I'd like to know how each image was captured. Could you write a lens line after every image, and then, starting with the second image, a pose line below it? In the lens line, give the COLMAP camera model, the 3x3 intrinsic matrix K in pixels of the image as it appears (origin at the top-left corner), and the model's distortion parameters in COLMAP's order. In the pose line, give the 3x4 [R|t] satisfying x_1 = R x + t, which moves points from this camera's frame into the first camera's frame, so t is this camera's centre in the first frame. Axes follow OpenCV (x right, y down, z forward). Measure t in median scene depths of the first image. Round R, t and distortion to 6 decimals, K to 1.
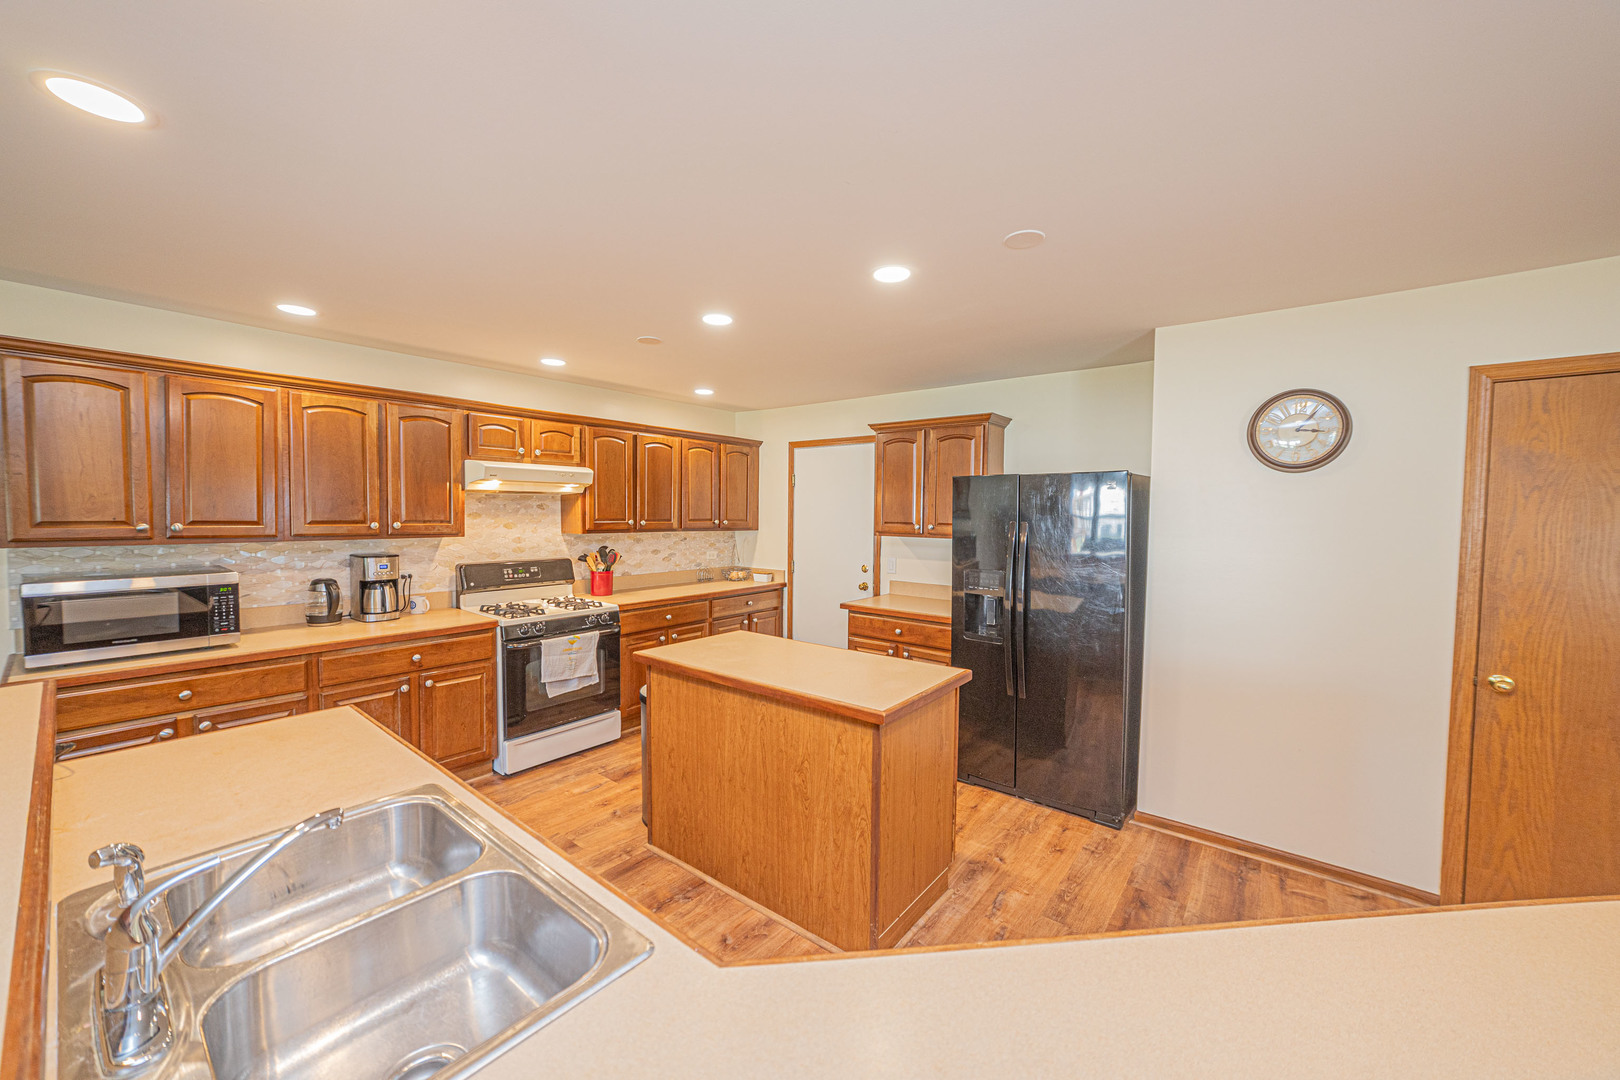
lens RADIAL K [[609.5, 0, 806.7], [0, 609.5, 537.3], [0, 0, 1]] dist [-0.030495, 0.010912]
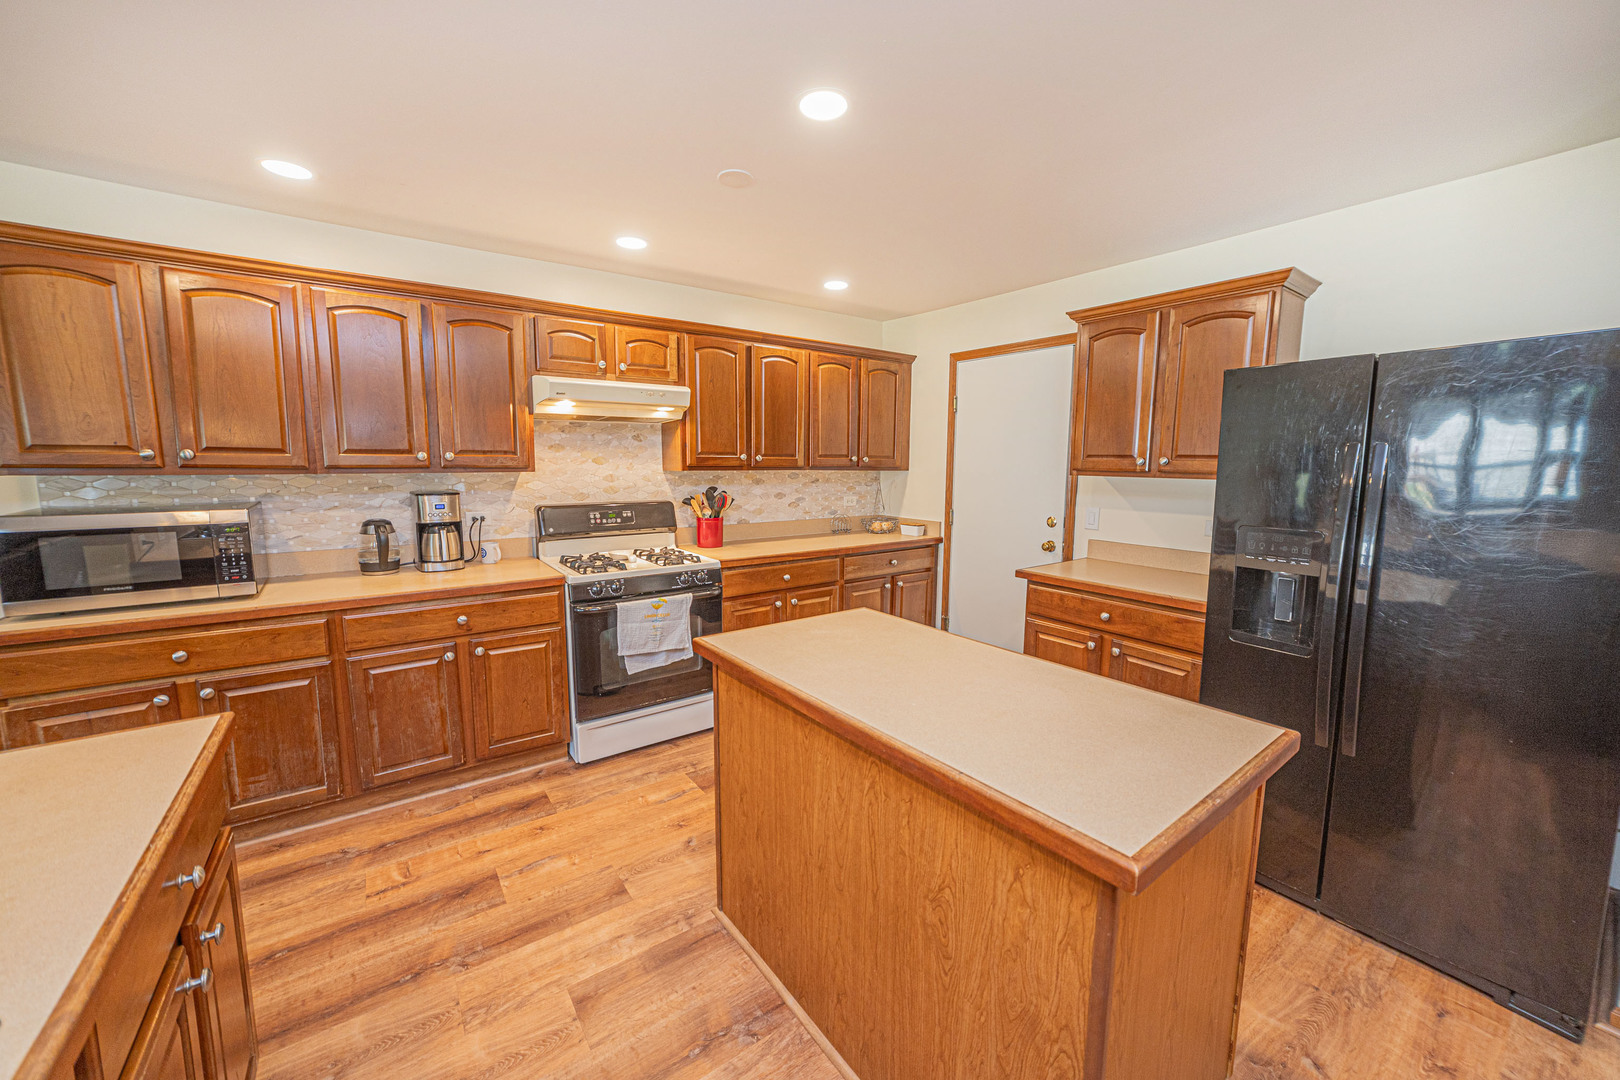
lens RADIAL K [[609.5, 0, 806.7], [0, 609.5, 537.3], [0, 0, 1]] dist [-0.030495, 0.010912]
pose [[0.964418, 0.029718, -0.262707, 0.005734], [-0.008274, 0.996568, 0.082360, 0.017173], [0.264254, -0.077256, 0.961354, 0.309414]]
